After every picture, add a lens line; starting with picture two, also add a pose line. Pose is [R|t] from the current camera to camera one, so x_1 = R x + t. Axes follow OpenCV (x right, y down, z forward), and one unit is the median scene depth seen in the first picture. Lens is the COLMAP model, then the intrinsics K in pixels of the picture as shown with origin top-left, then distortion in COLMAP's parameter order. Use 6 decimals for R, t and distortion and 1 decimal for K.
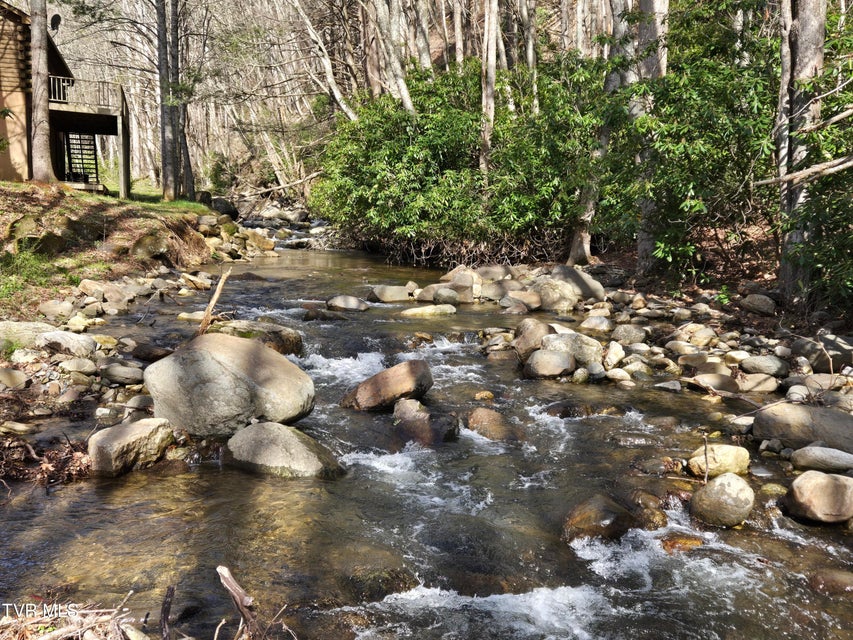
lens RADIAL K [[911.0, 0, 434.7], [0, 911.0, 341.3], [0, 0, 1]] dist [0.060229, 0.000000]
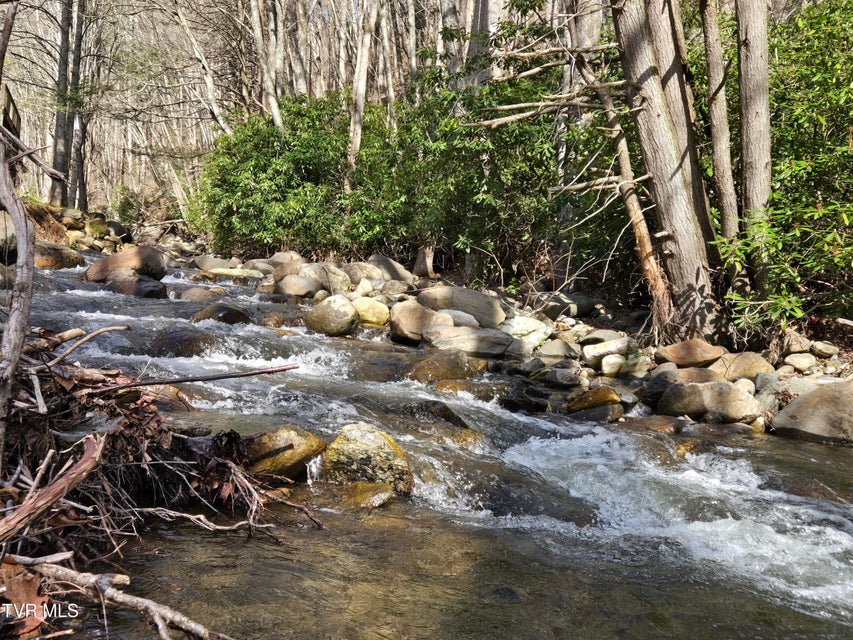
lens RADIAL K [[911.0, 0, 428.0], [0, 911.0, 352.7], [0, 0, 1]] dist [0.060229, 0.000000]
pose [[0.994265, 0.075904, 0.075338, 0.086893], [-0.070456, 0.994876, -0.072512, 0.073363], [-0.080456, 0.066788, 0.994518, -0.048582]]
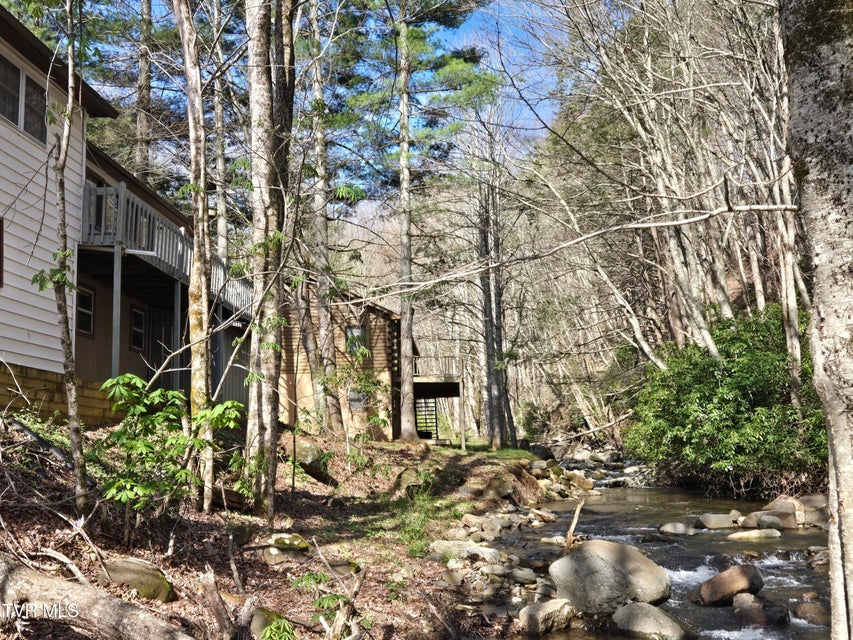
lens RADIAL K [[911.0, 0, 403.5], [0, 911.0, 340.1], [0, 0, 1]] dist [0.060229, 0.000000]
pose [[0.935106, -0.095701, -0.341202, 0.000104], [0.002806, 0.964813, -0.262923, 0.019636], [0.354358, 0.244904, 0.902470, -0.145939]]
